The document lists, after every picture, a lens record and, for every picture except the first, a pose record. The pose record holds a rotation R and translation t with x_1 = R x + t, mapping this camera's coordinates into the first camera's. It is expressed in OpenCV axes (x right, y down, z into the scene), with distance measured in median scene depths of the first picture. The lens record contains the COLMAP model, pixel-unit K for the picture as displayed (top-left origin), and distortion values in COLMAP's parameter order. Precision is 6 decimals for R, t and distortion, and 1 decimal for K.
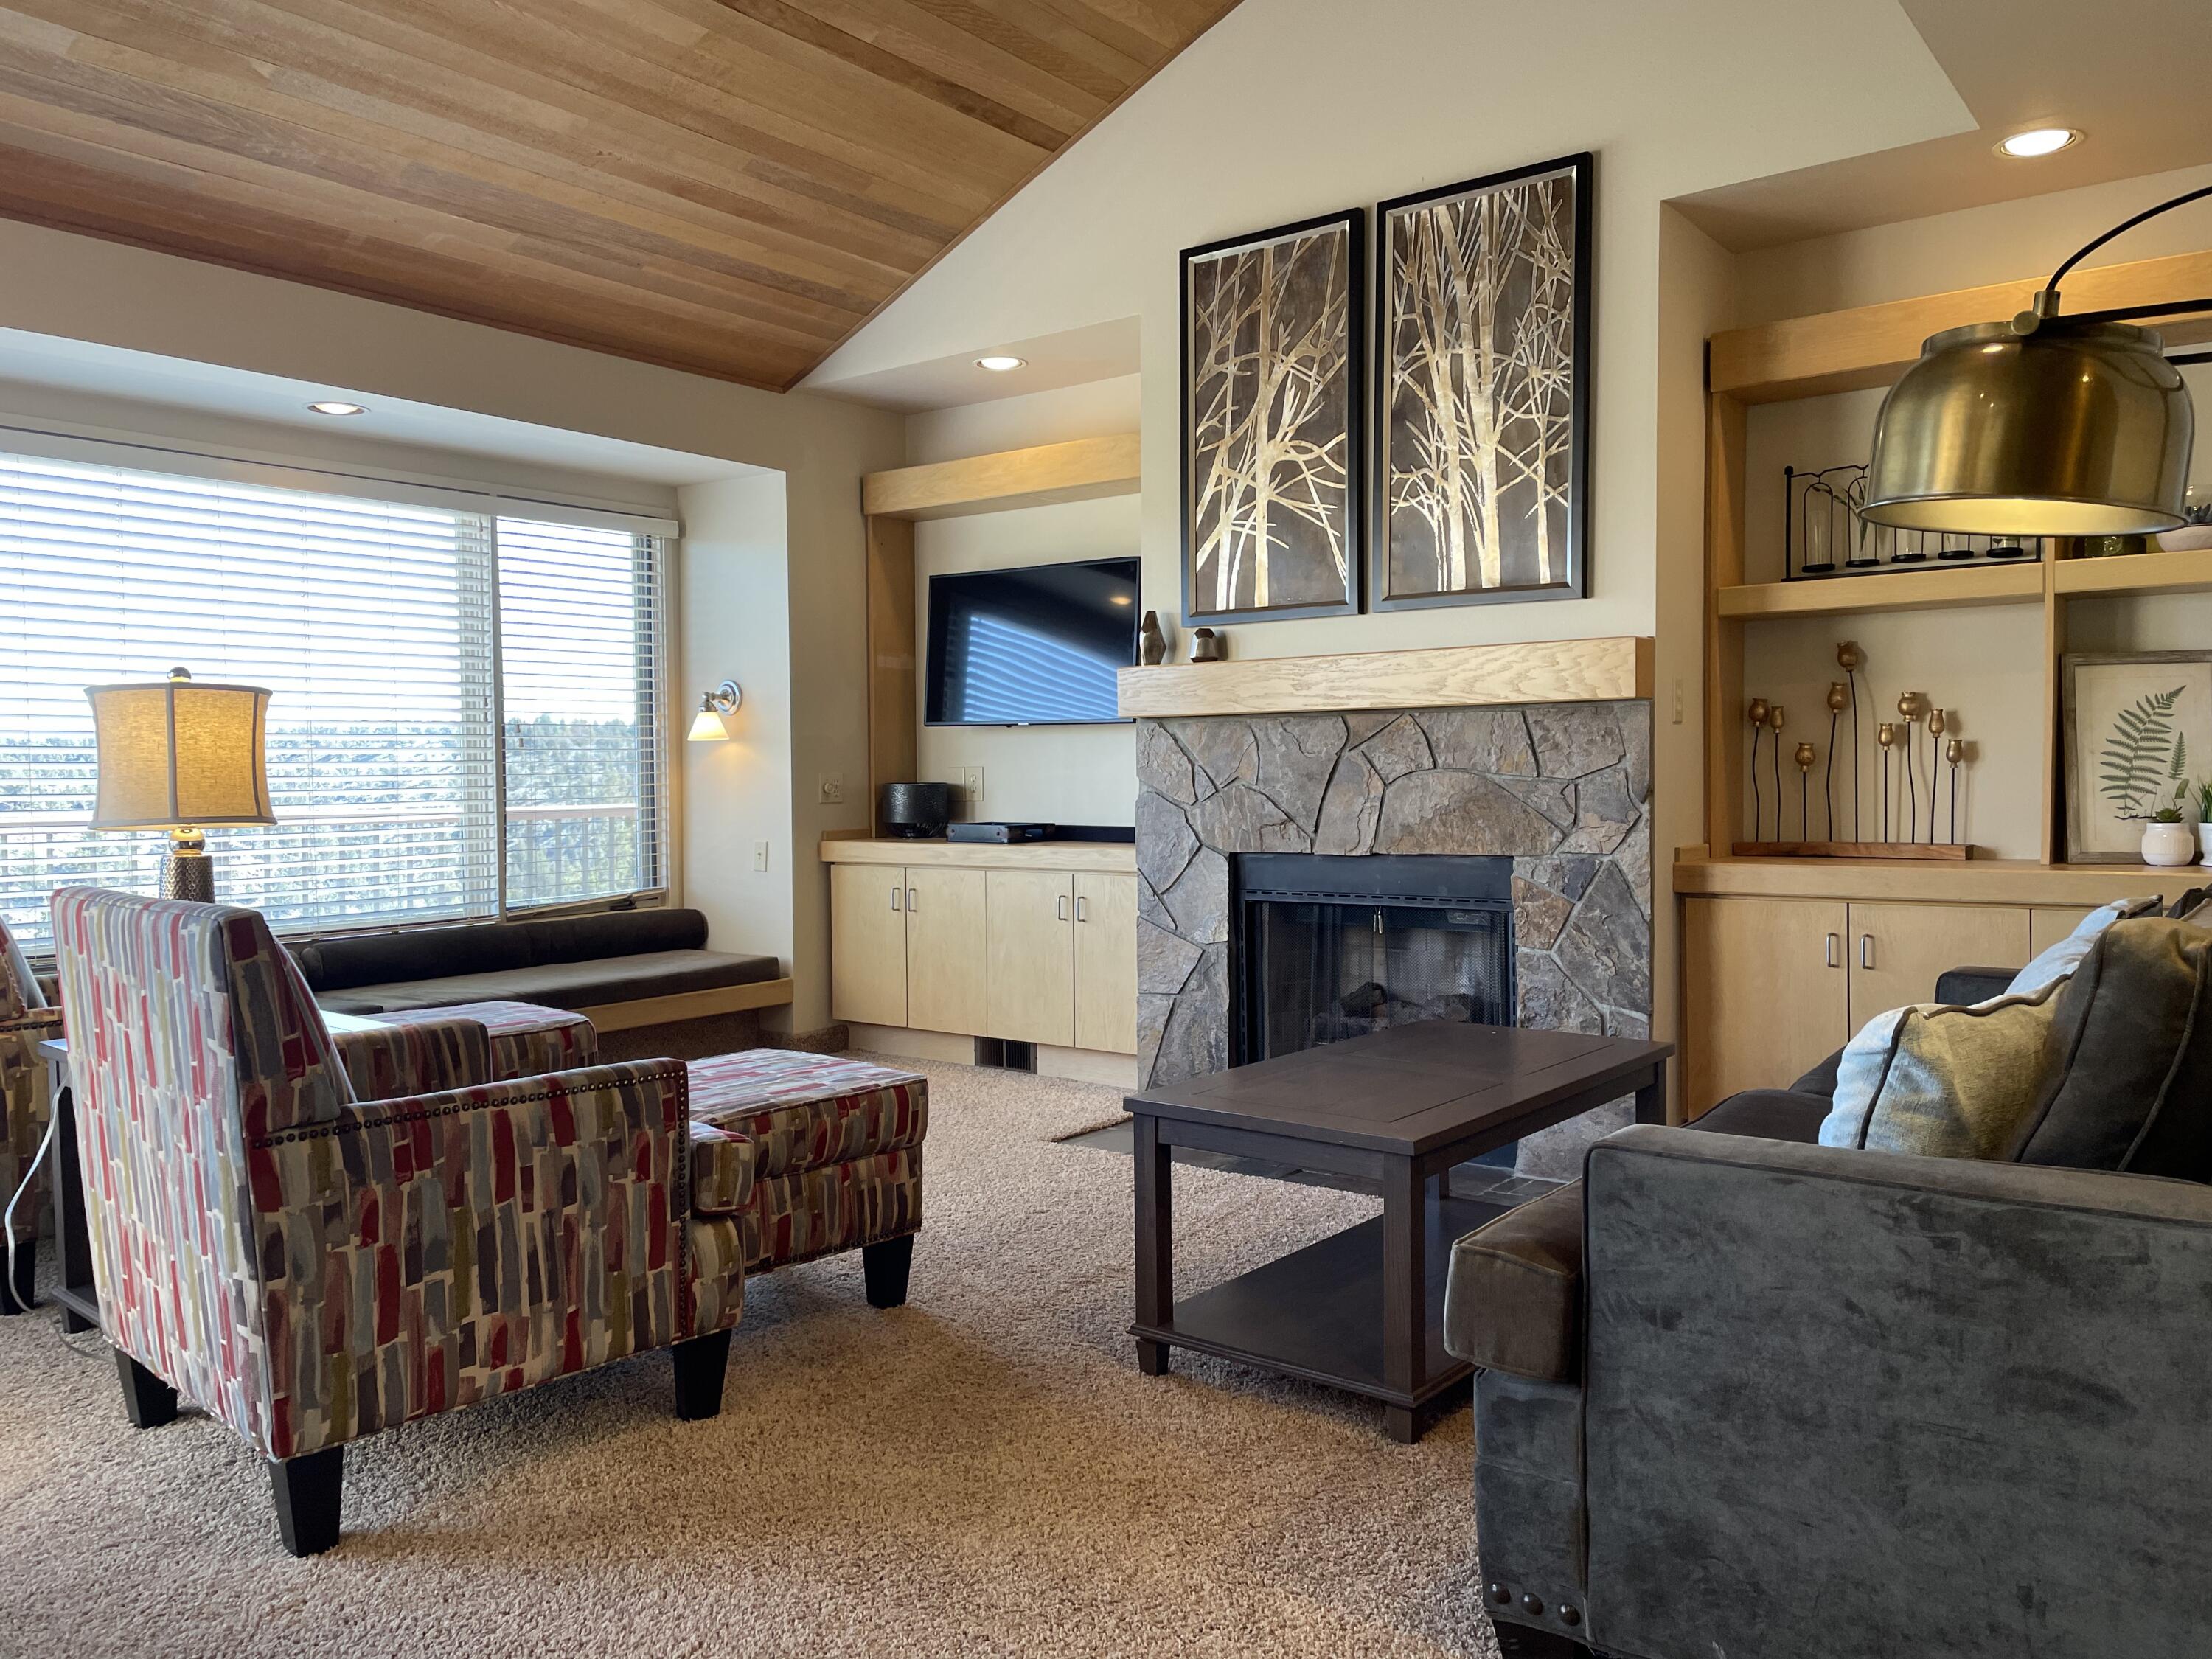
lens RADIAL K [[1667.3, 0, 1103.6], [0, 1667.3, 814.9], [0, 0, 1]] dist [0.104854, -0.133206]
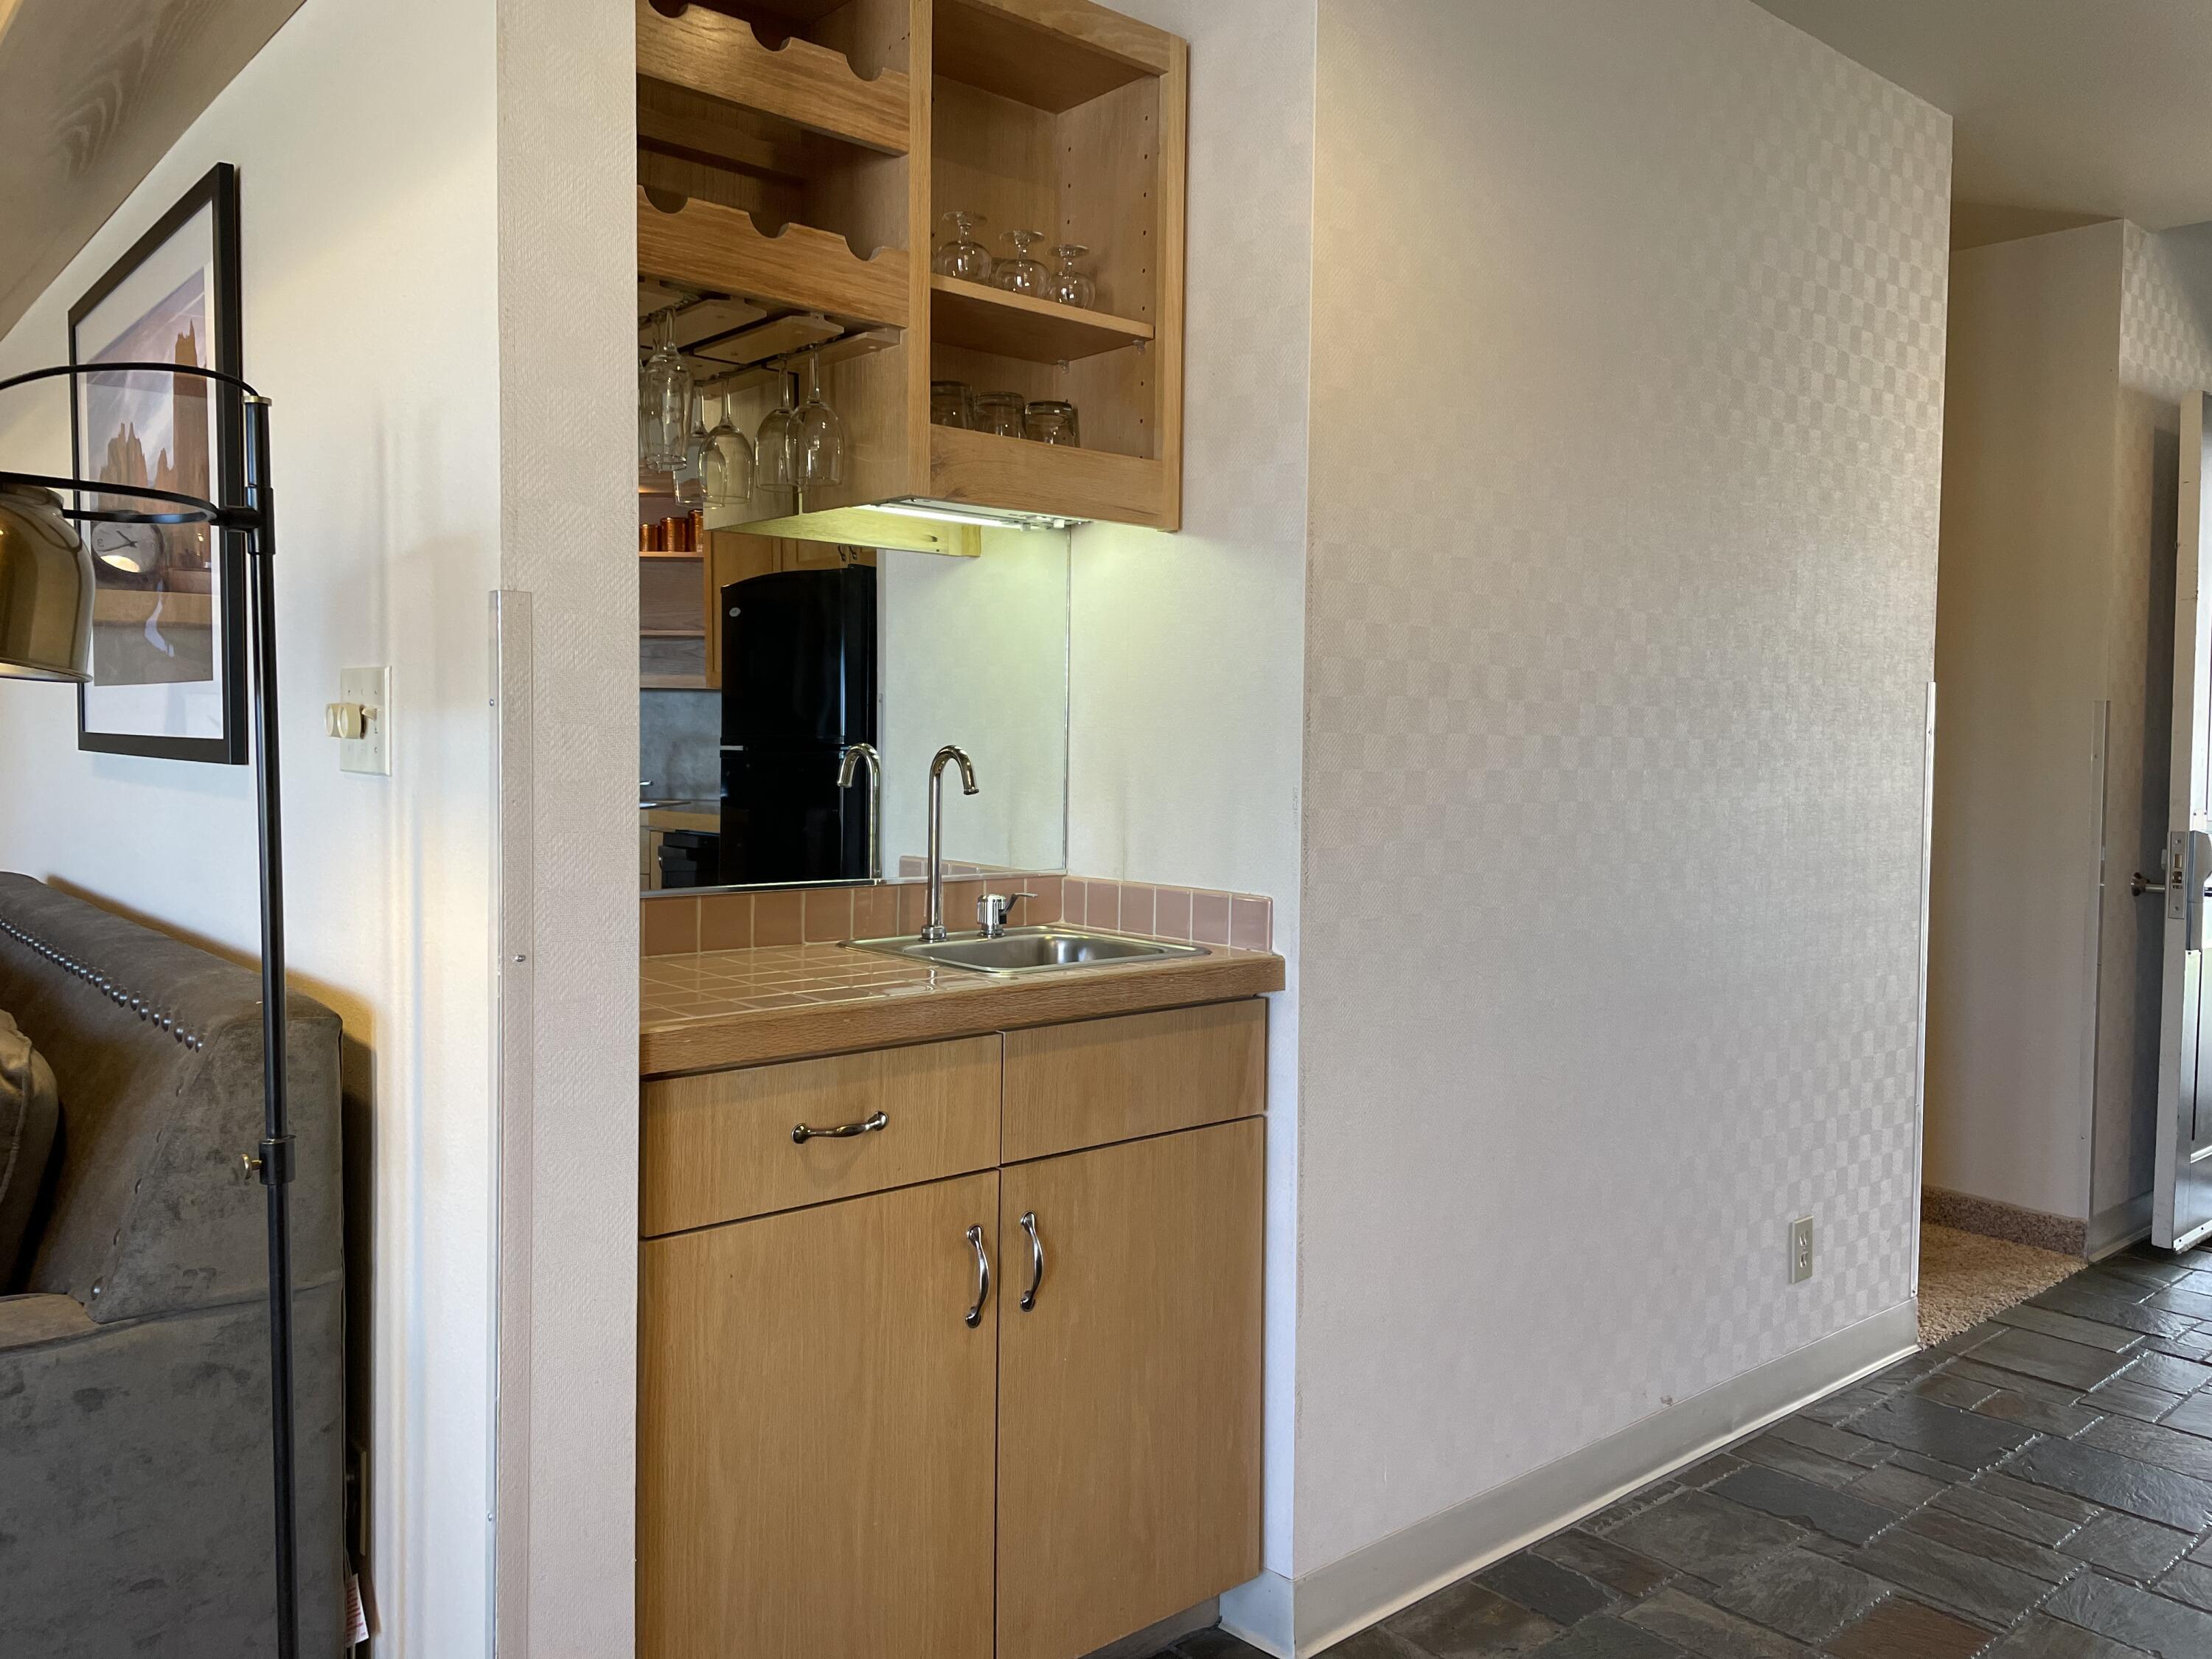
lens RADIAL K [[1656.1, 0, 1090.1], [0, 1656.1, 818.1], [0, 0, 1]] dist [0.101570, -0.125950]
pose [[0.217611, -0.034788, 0.975415, -0.077673], [0.008808, 0.999394, 0.033679, -0.038057], [-0.975996, 0.001262, 0.217786, 0.058282]]
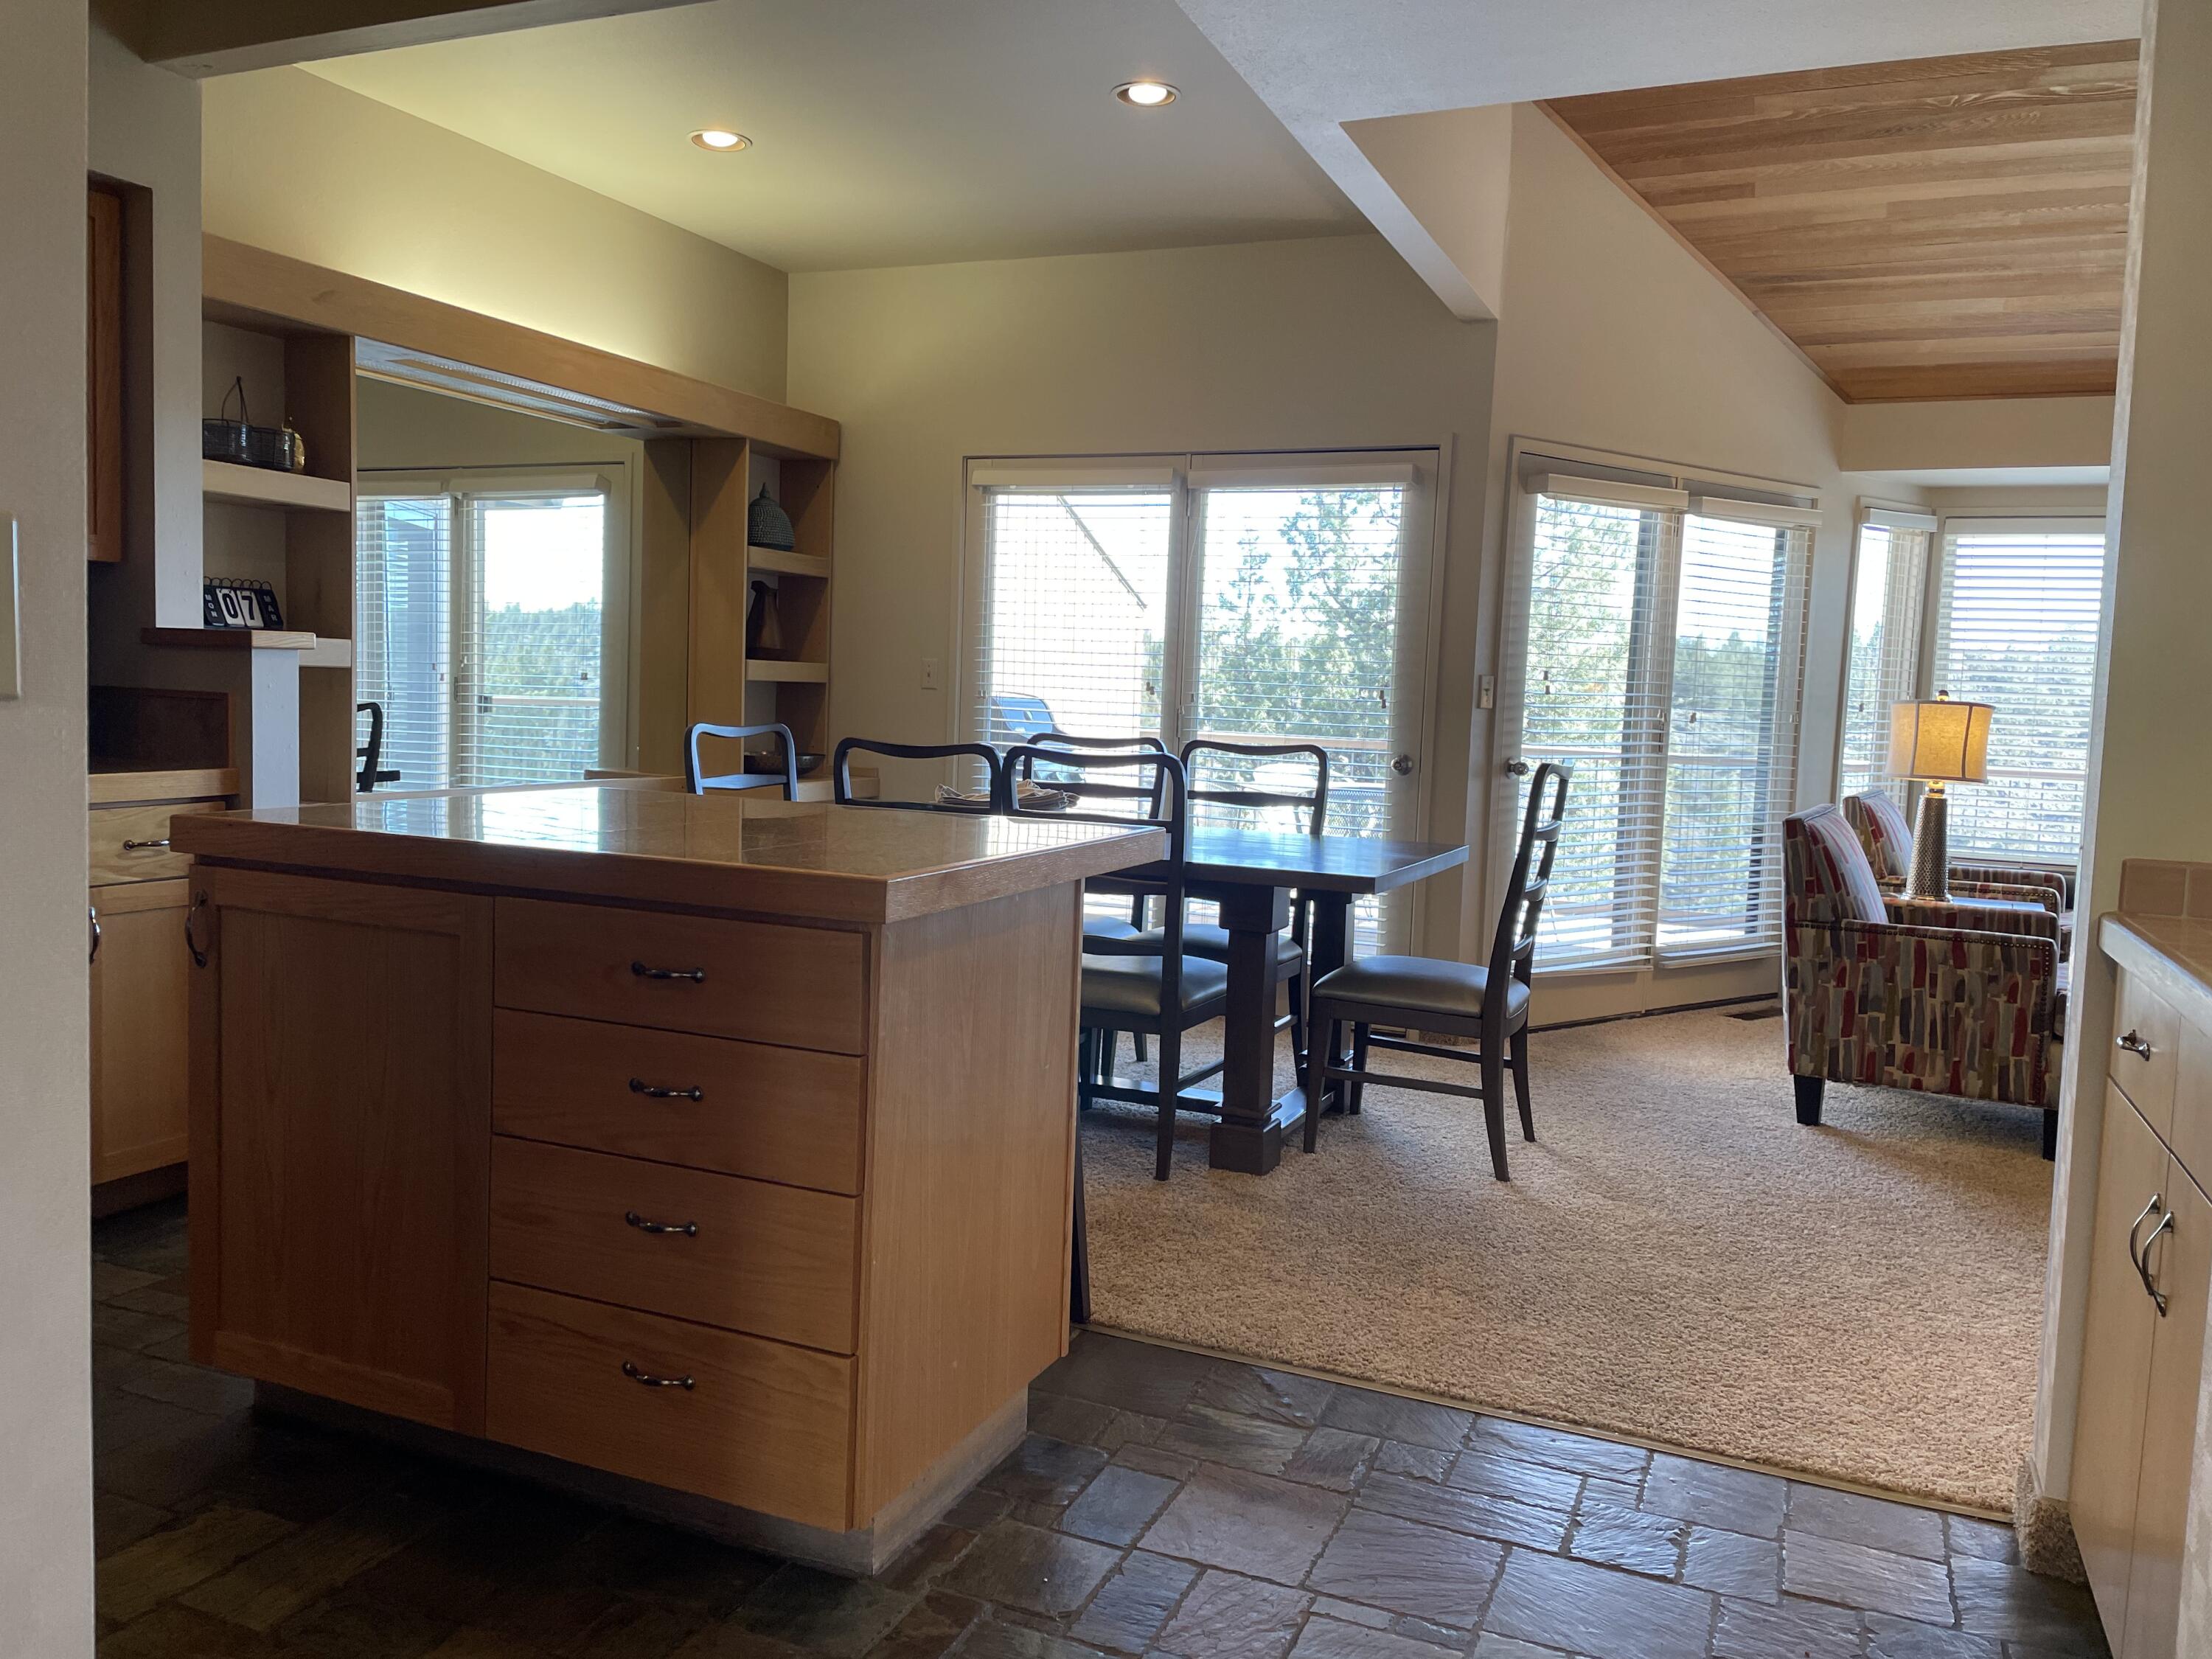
lens RADIAL K [[1667.3, 0, 1103.6], [0, 1667.3, 814.9], [0, 0, 1]] dist [0.104854, -0.133206]
pose [[0.241406, 0.093440, -0.965915, 0.678330], [-0.063816, 0.994728, 0.080279, -0.031081], [0.968324, 0.042261, 0.246097, -0.191755]]
